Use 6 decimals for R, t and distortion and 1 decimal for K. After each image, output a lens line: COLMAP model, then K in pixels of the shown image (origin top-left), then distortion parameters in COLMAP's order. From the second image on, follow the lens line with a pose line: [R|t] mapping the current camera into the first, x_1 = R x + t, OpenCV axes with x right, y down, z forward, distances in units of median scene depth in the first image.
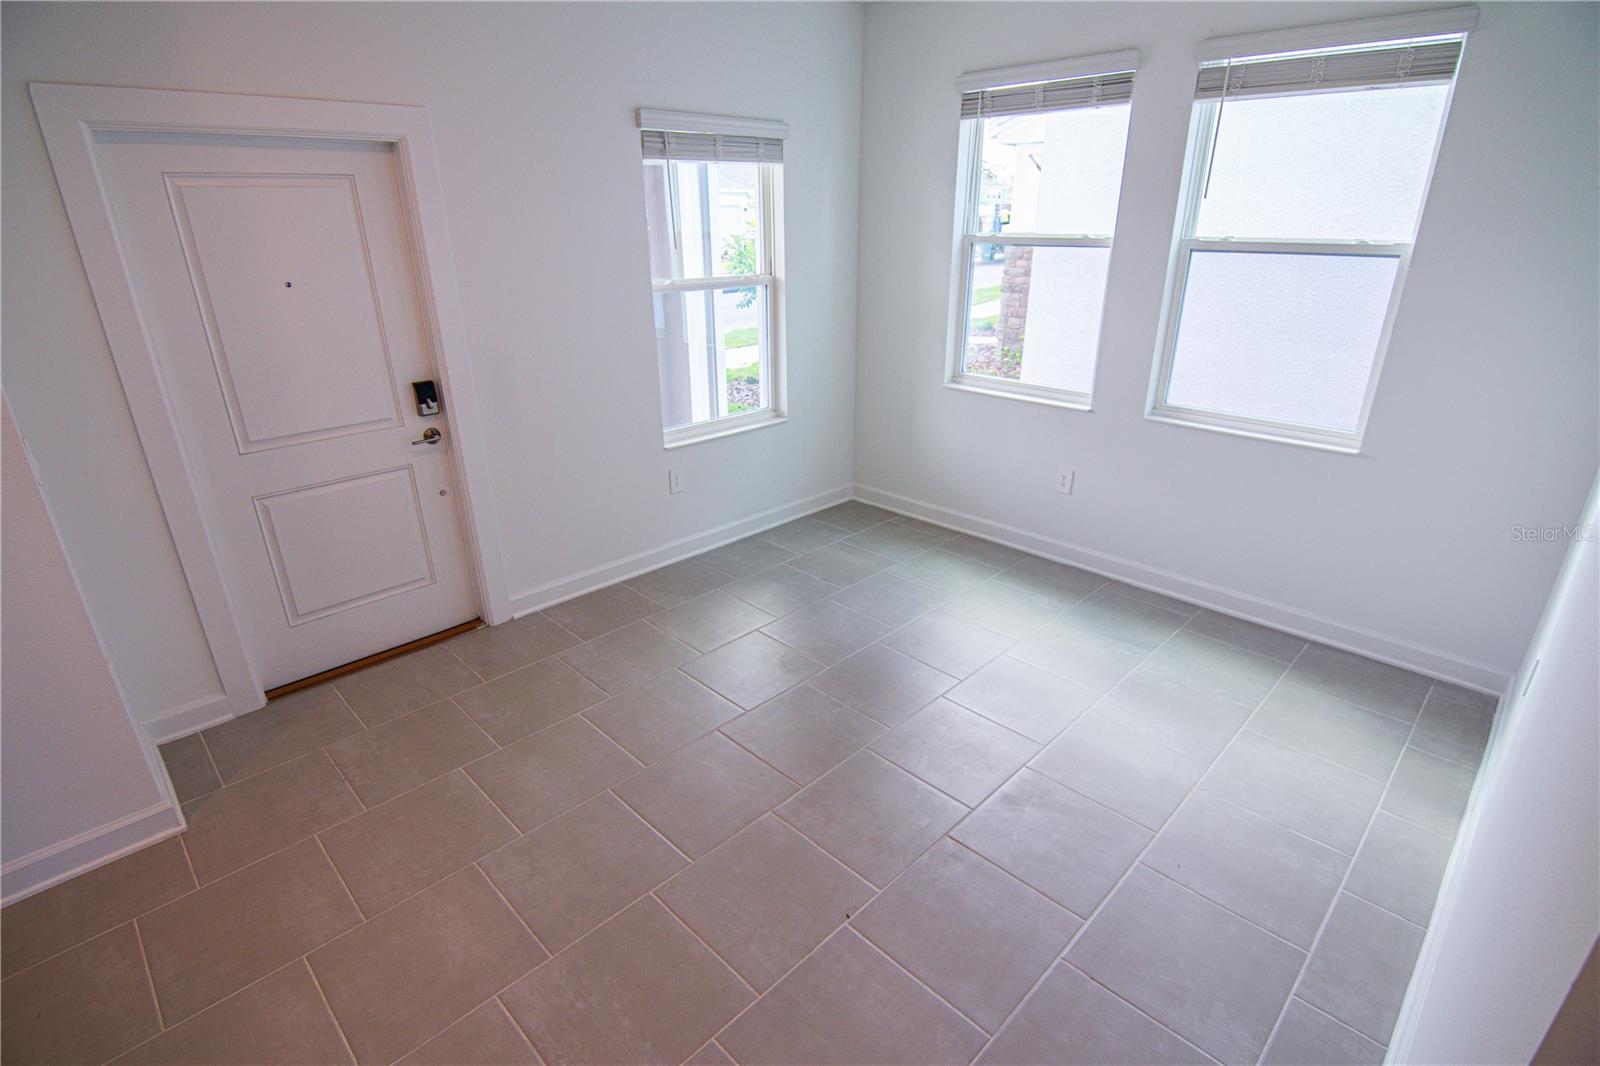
lens RADIAL K [[784.2, 0, 800.0], [0, 784.2, 533.0], [0, 0, 1]] dist [-0.001235, -0.009822]
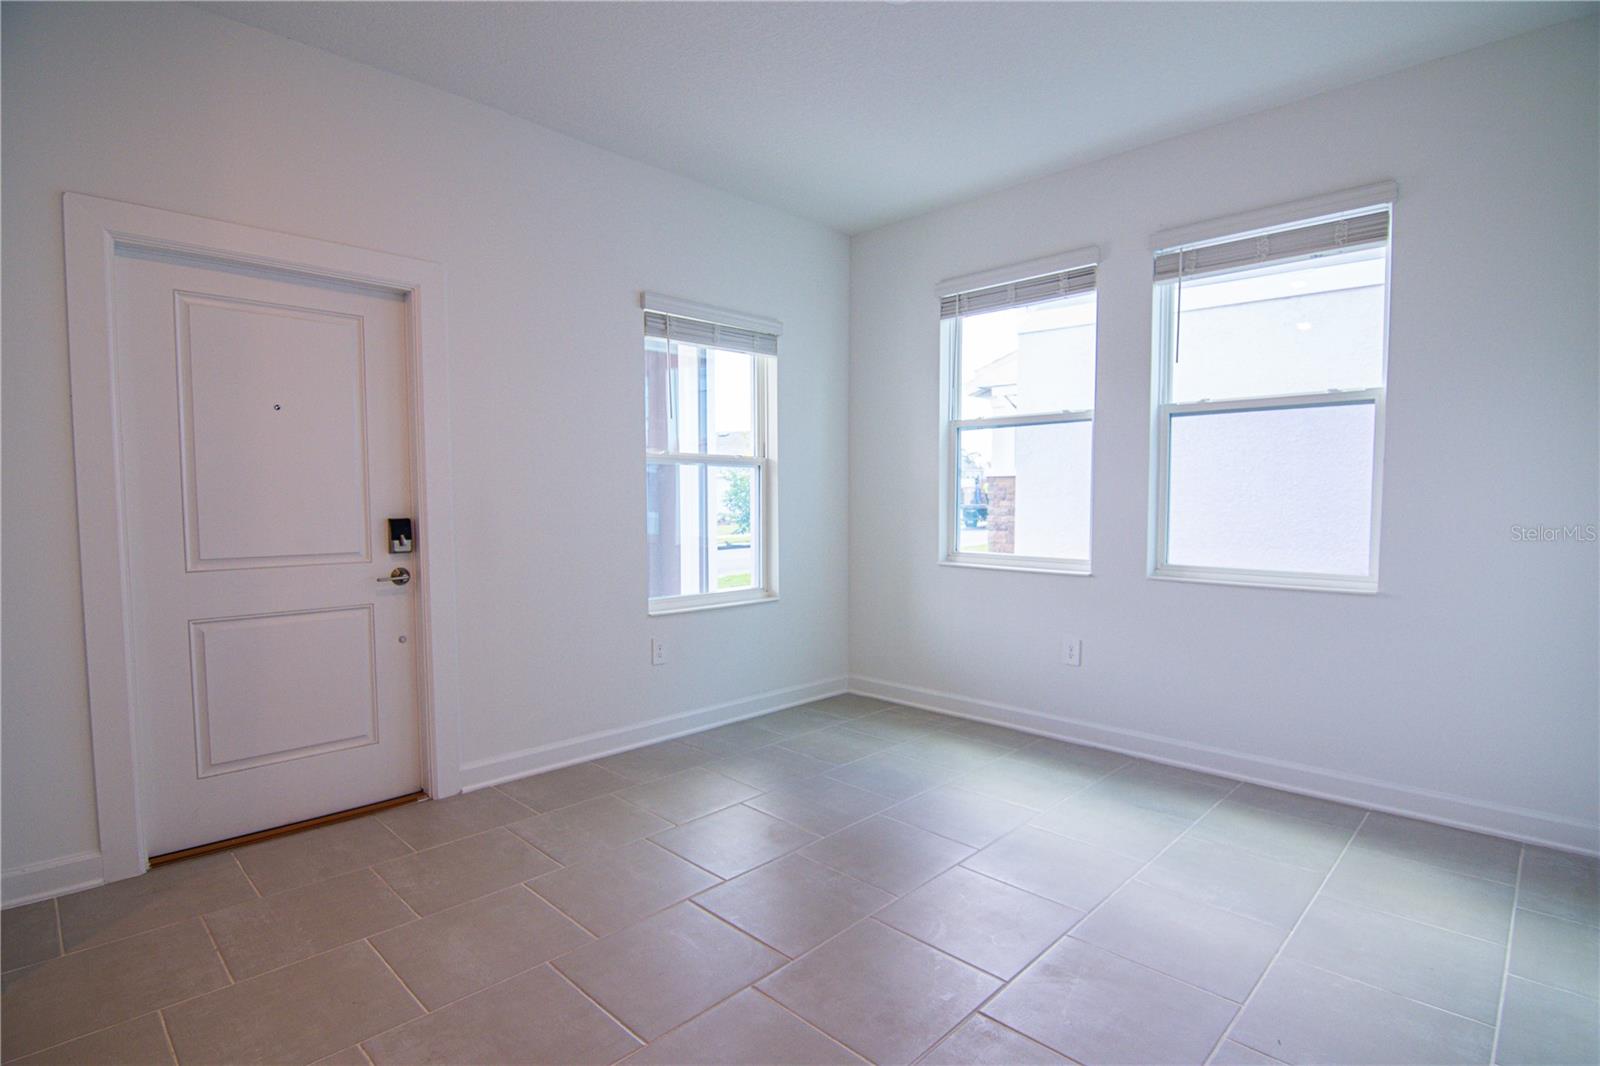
lens RADIAL K [[790.7, 0, 806.6], [0, 790.7, 530.3], [0, 0, 1]] dist [0.001932, -0.013750]
pose [[0.999856, 0.003887, 0.016511, 0.002435], [0.001645, 0.946575, -0.322478, 0.127536], [-0.016882, 0.322459, 0.946433, 0.073245]]
